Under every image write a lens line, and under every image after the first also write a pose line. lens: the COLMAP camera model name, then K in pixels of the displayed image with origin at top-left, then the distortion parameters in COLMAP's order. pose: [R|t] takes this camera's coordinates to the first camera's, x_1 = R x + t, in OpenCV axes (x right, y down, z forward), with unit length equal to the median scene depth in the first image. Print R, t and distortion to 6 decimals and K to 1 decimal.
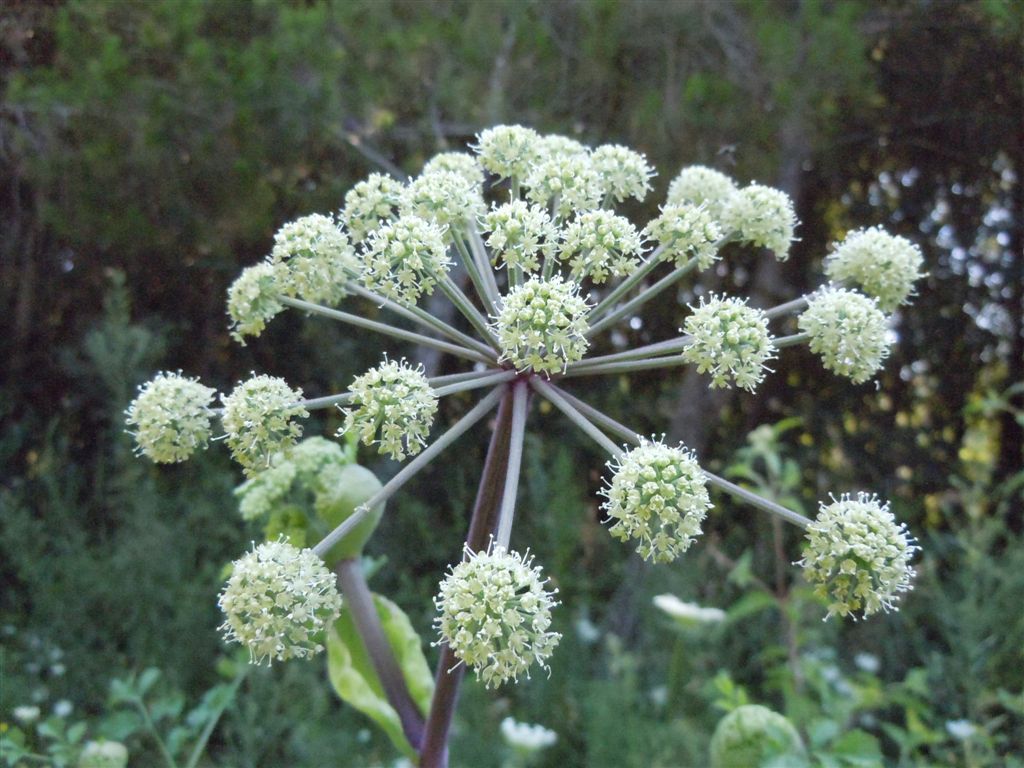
lens RADIAL K [[1004.2, 0, 512.0], [0, 1004.2, 384.0], [0, 0, 1]] dist [-0.002895, -0.006971]
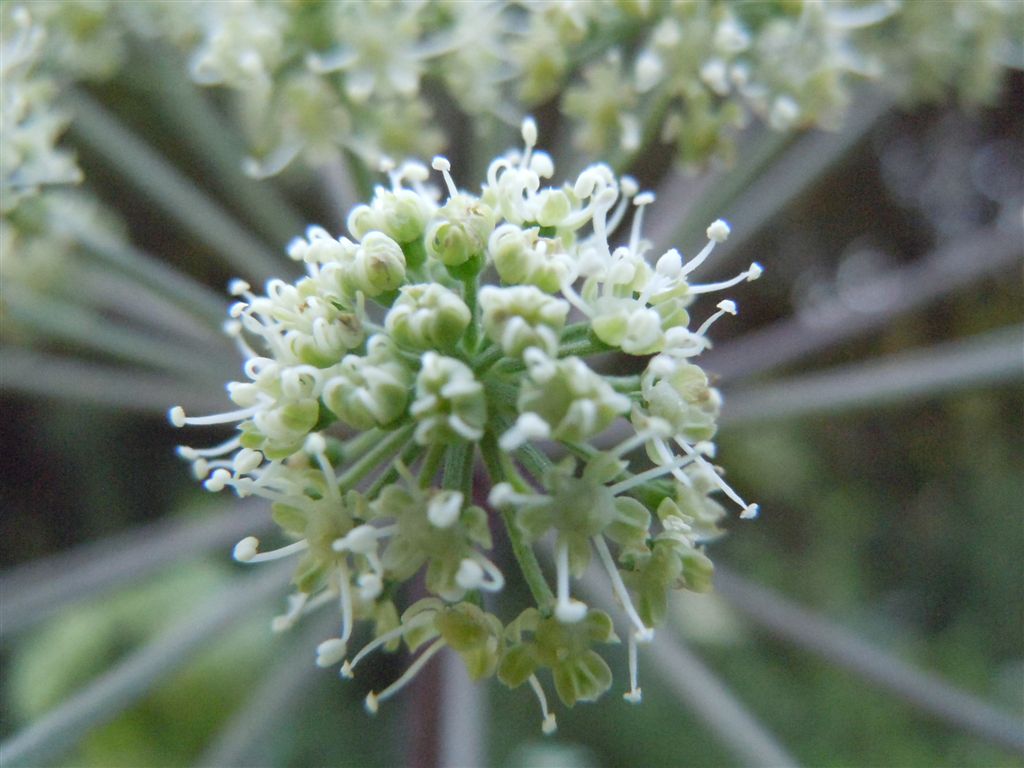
lens RADIAL K [[1004.2, 0, 512.0], [0, 1004.2, 384.0], [0, 0, 1]] dist [-0.002895, -0.006971]
pose [[0.990182, -0.138739, 0.017045, 0.034974], [0.137812, 0.989343, 0.046992, -0.074135], [-0.023383, -0.044182, 0.998750, 0.821819]]
